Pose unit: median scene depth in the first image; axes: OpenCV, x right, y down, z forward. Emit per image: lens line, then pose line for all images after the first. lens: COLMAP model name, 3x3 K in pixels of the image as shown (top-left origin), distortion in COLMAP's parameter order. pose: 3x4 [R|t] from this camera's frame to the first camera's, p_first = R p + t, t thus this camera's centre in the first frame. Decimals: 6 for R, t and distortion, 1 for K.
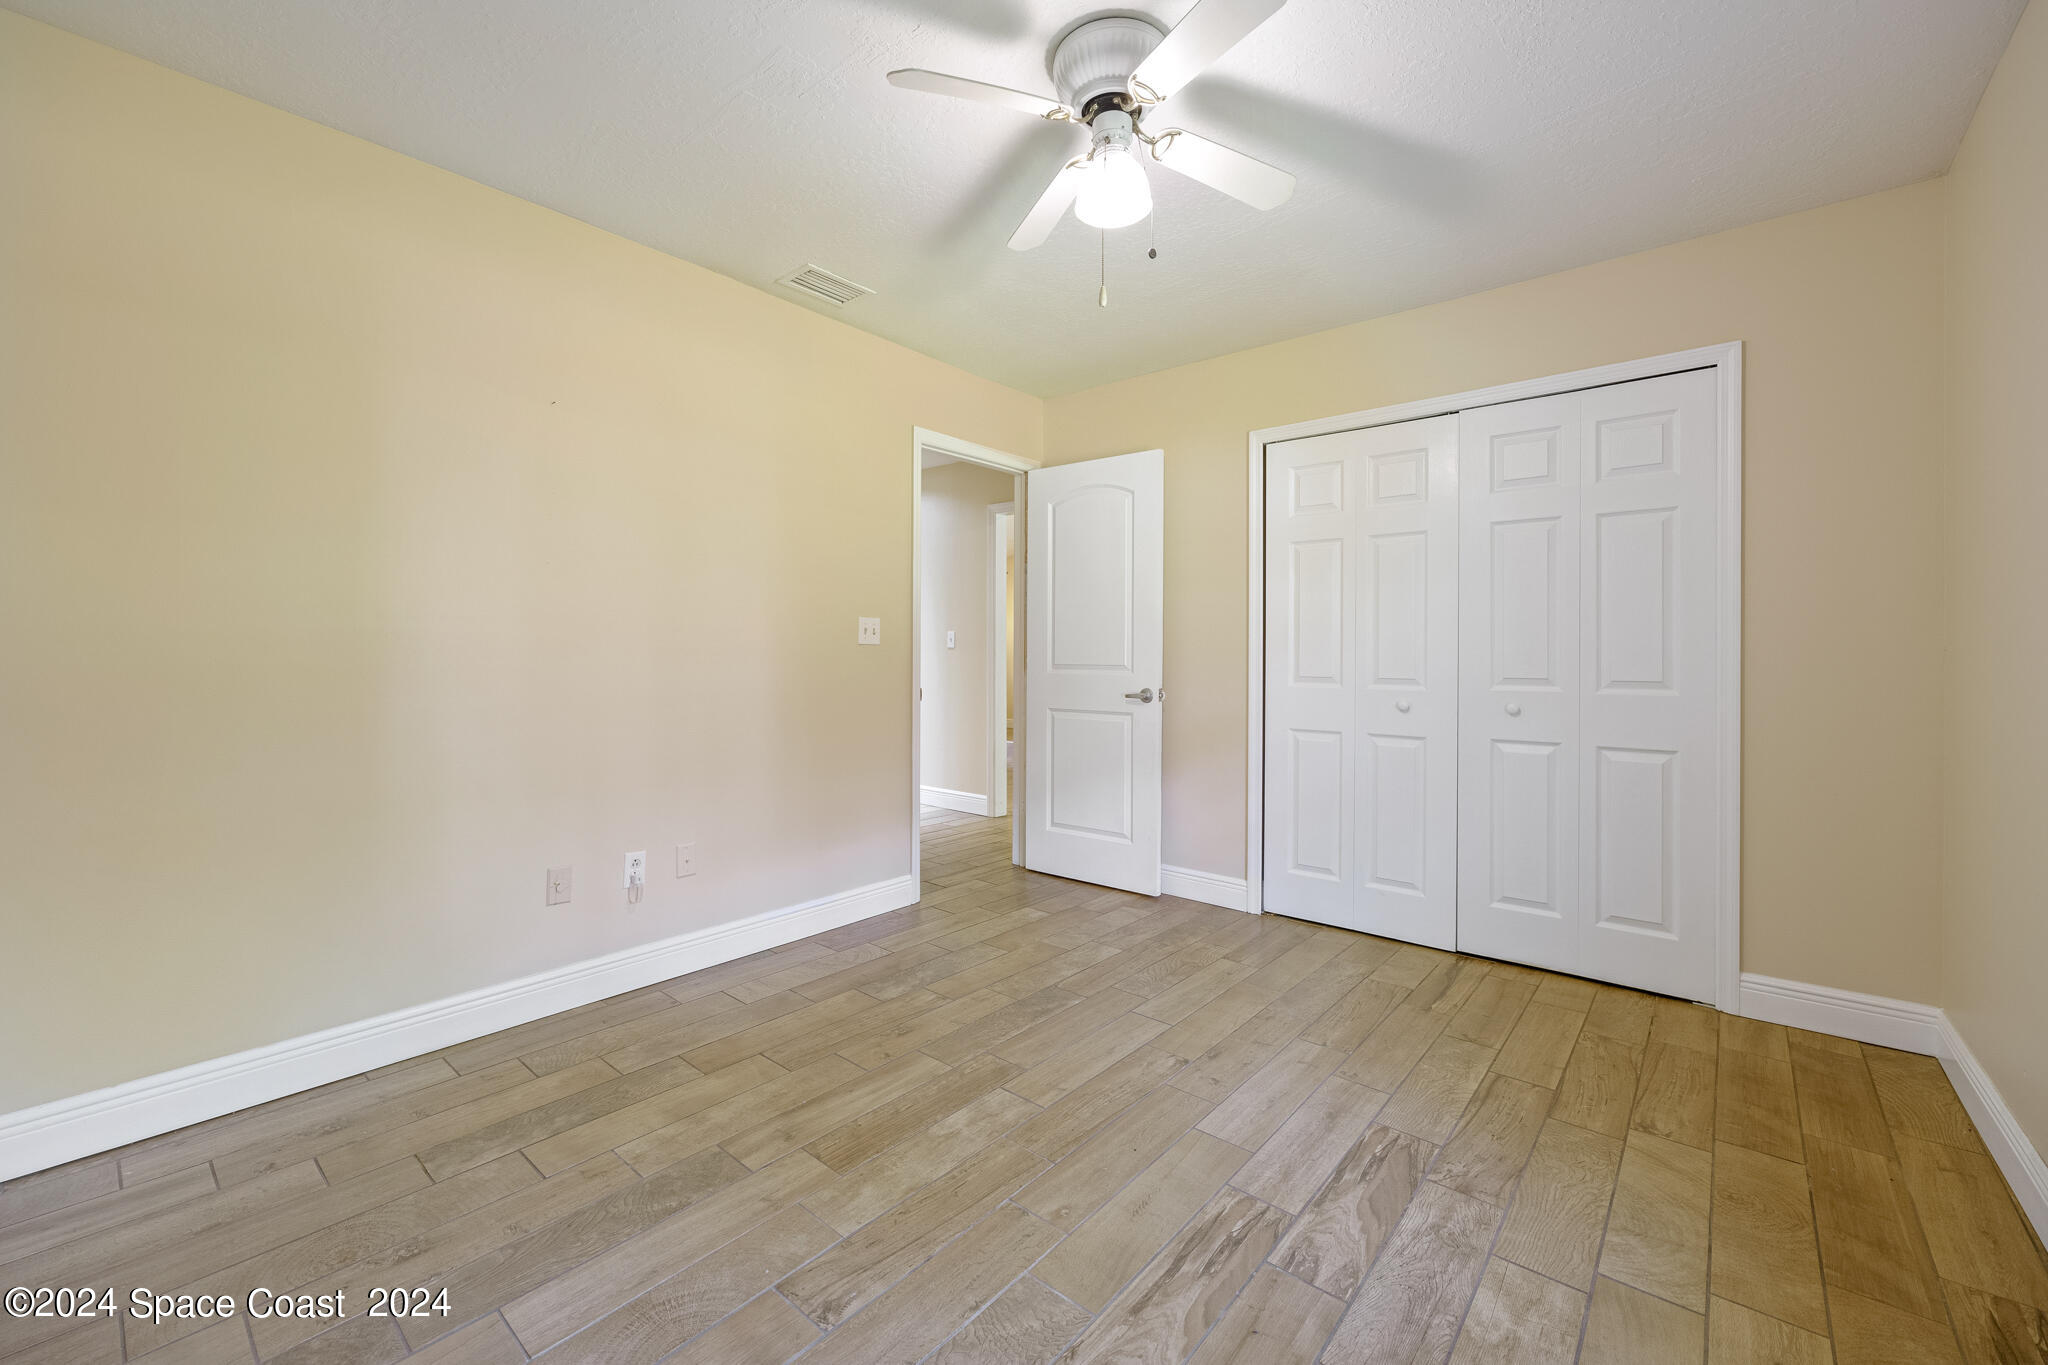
lens RADIAL K [[828.0, 0, 1003.8], [0, 828.0, 670.2], [0, 0, 1]] dist [-0.000777, -0.000021]
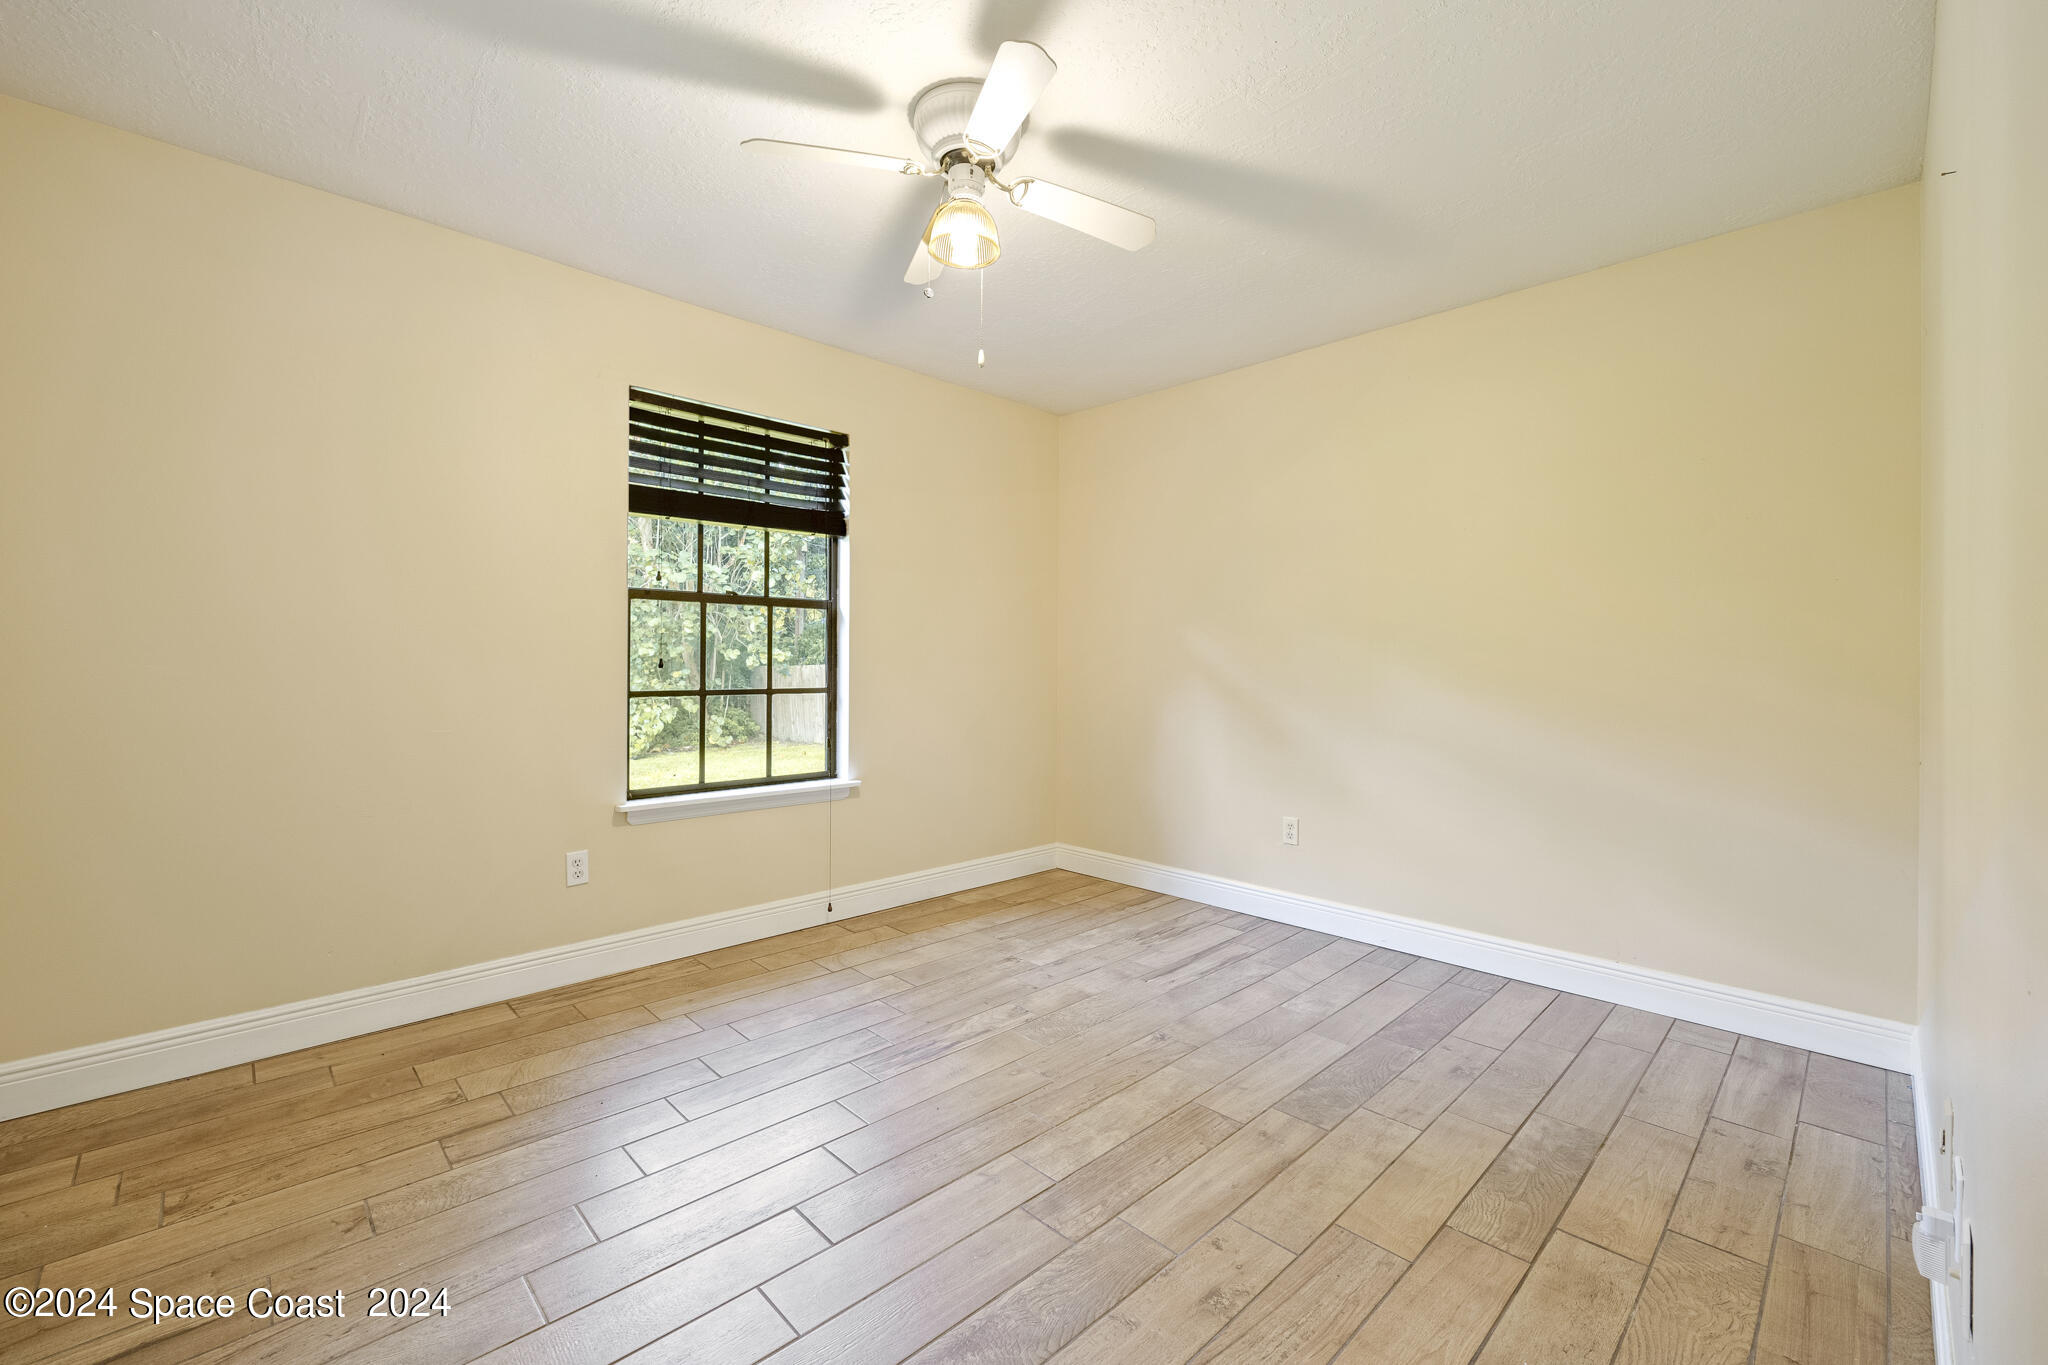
lens RADIAL K [[828.0, 0, 1003.8], [0, 828.0, 670.2], [0, 0, 1]] dist [-0.000777, -0.000021]
pose [[-0.995074, -0.012748, 0.098316, -0.030081], [-0.010461, 0.999663, 0.023742, -0.034178], [-0.098586, 0.022596, -0.994872, 1.997229]]
